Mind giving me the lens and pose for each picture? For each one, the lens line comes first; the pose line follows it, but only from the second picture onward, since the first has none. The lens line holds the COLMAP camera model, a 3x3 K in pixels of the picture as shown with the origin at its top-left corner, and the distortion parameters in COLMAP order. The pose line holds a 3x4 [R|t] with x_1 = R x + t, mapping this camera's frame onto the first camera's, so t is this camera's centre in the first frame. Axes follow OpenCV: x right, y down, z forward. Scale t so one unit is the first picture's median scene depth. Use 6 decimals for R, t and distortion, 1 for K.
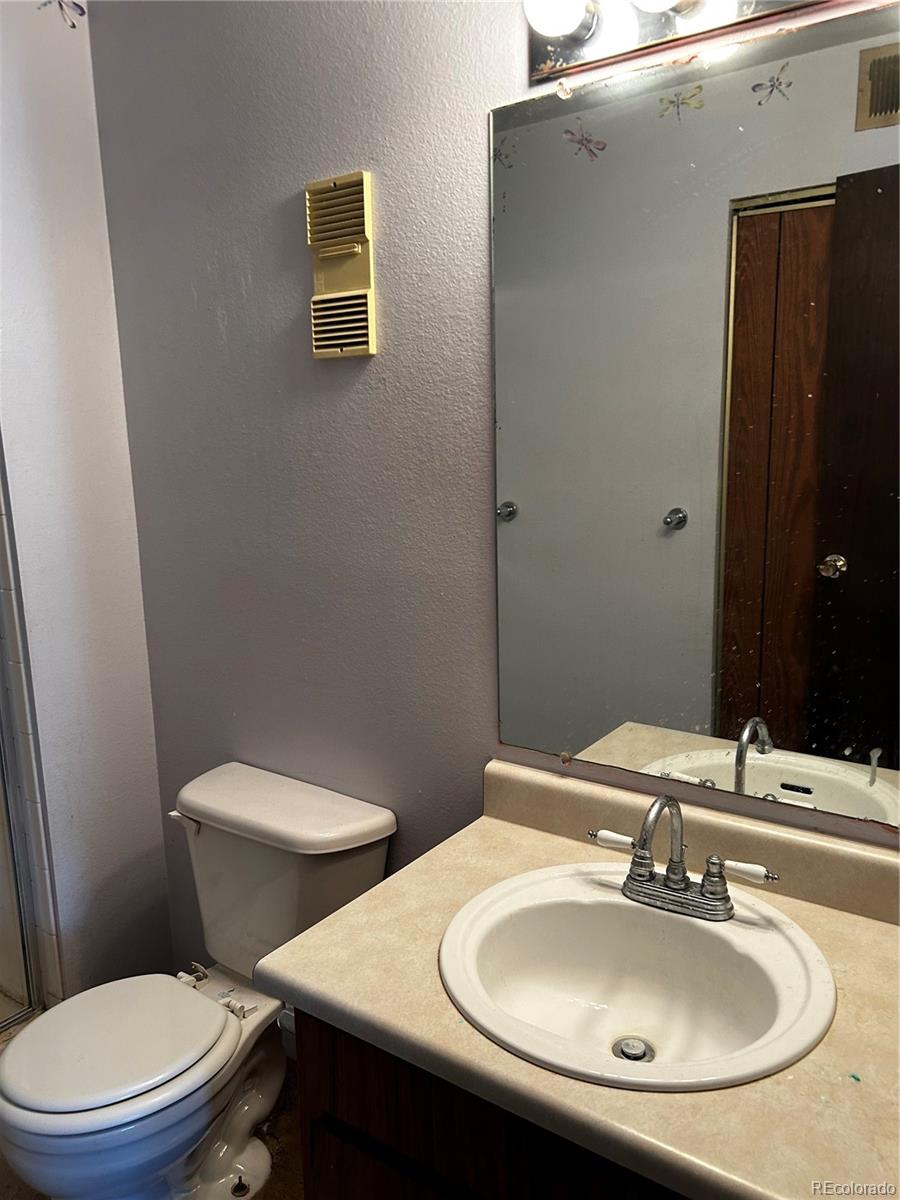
lens RADIAL K [[909.1, 0, 448.0], [0, 909.1, 604.9], [0, 0, 1]] dist [0.035591, -0.030432]
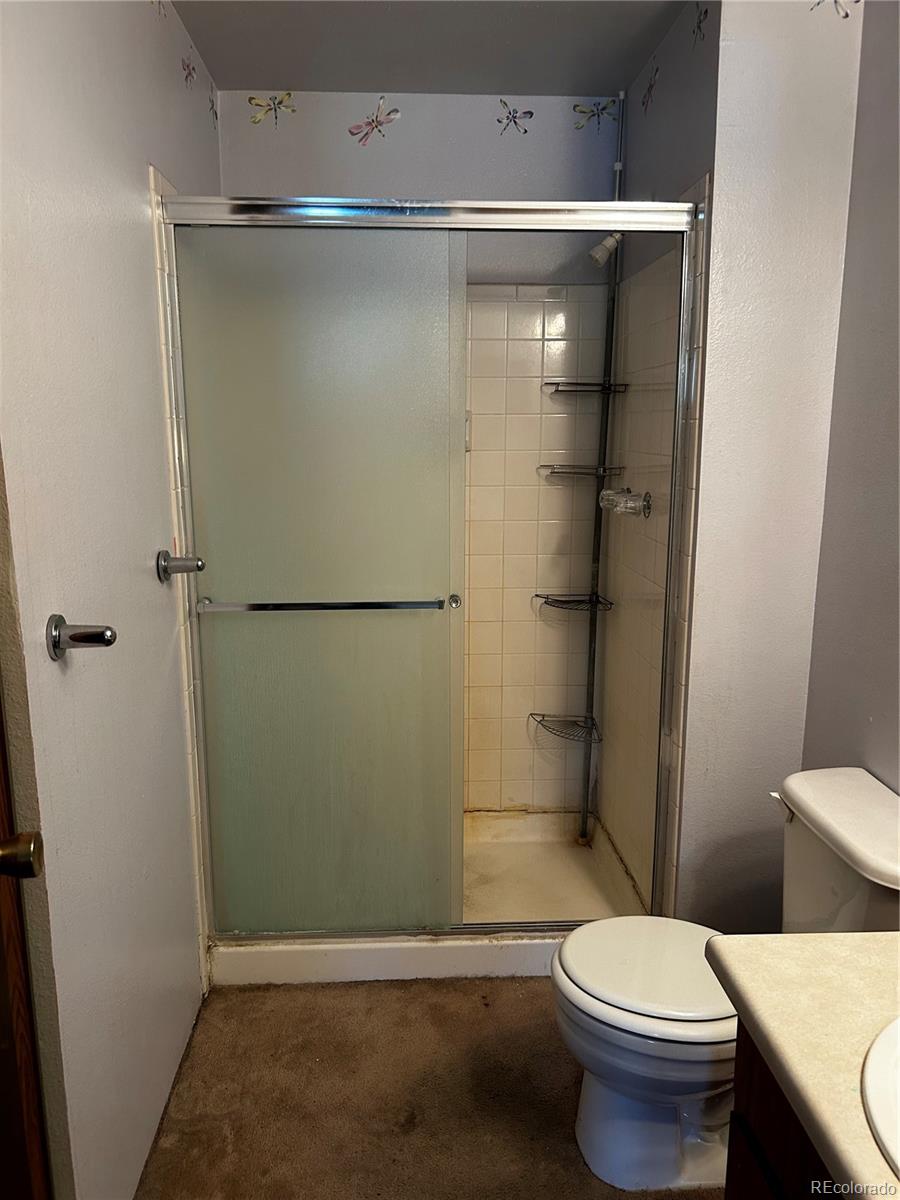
lens RADIAL K [[909.1, 0, 453.4], [0, 909.1, 605.6], [0, 0, 1]] dist [0.035591, -0.030432]
pose [[0.639365, 0.180637, -0.747384, 0.218001], [-0.165280, 0.981578, 0.095849, -0.018761], [0.750929, 0.062245, 0.657443, 0.054852]]
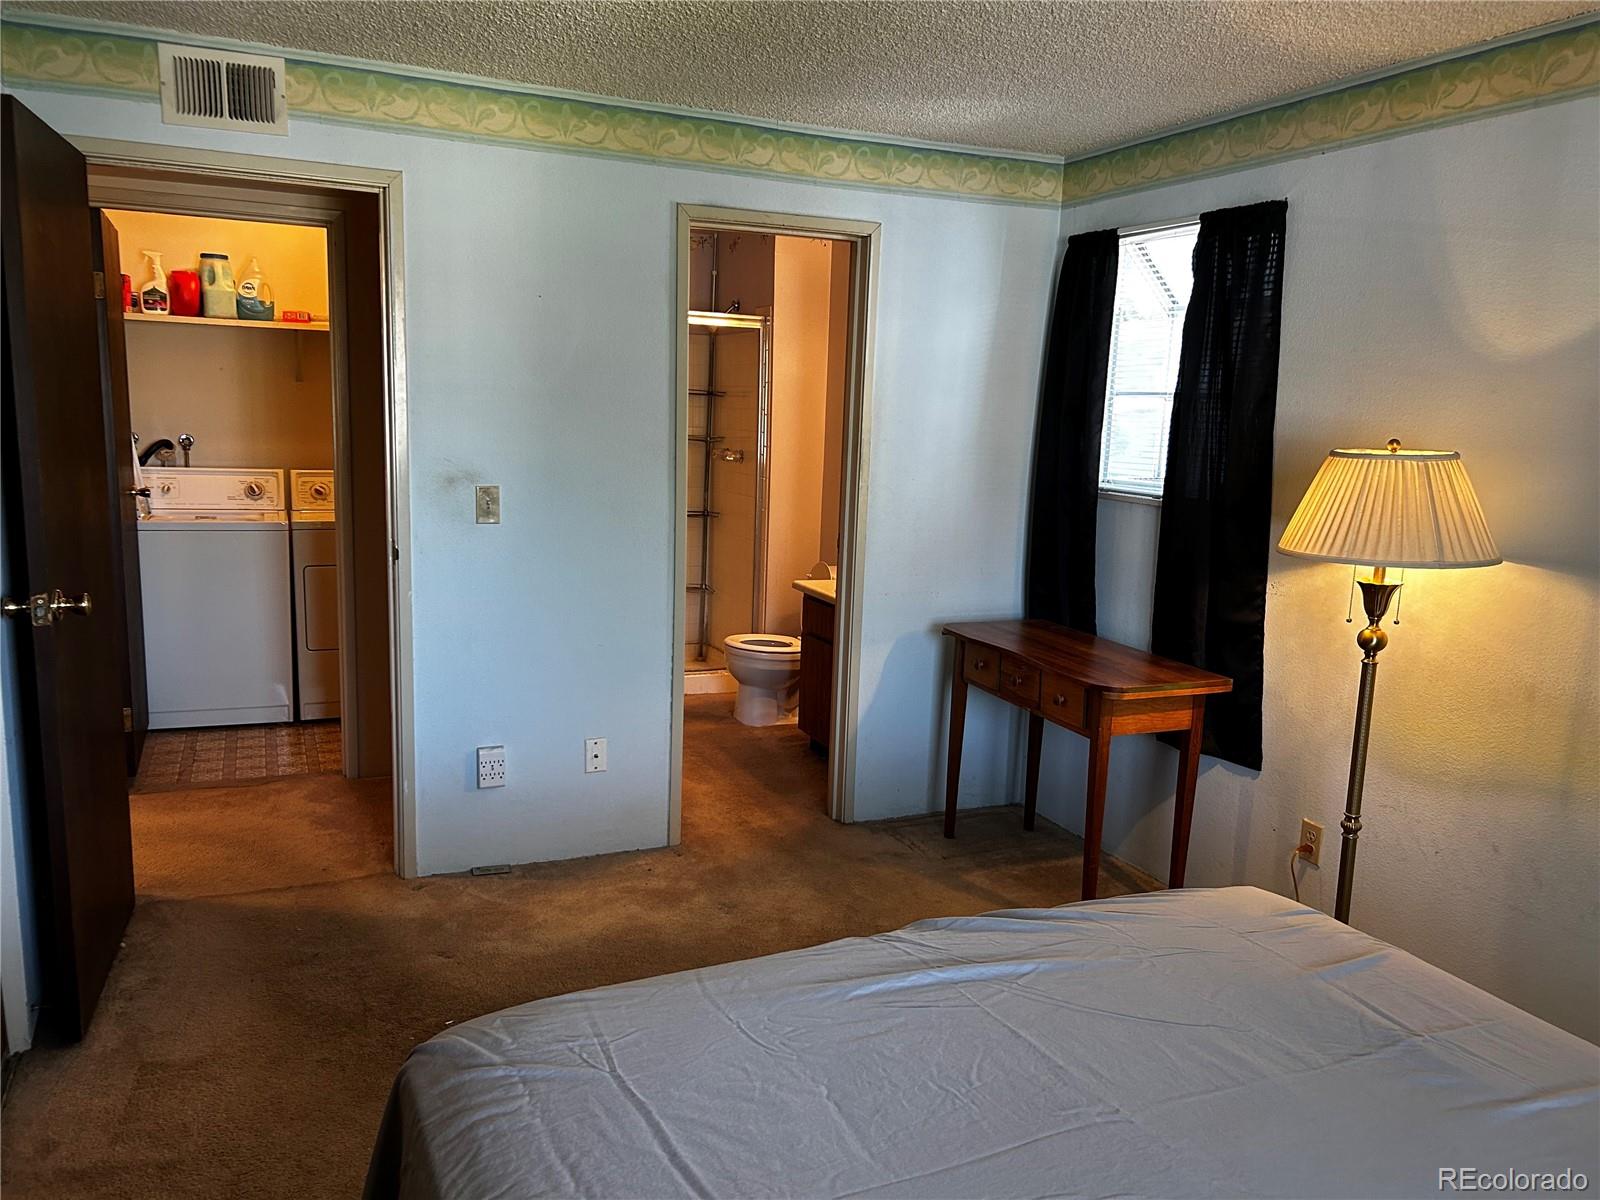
lens RADIAL K [[1212.2, 0, 808.5], [0, 1212.2, 613.0], [0, 0, 1]] dist [0.035591, -0.030432]
pose [[0.867484, 0.144803, -0.475923, 1.202601], [-0.152735, 0.988017, 0.022216, 0.239256], [0.473437, 0.053418, 0.879206, -1.701910]]
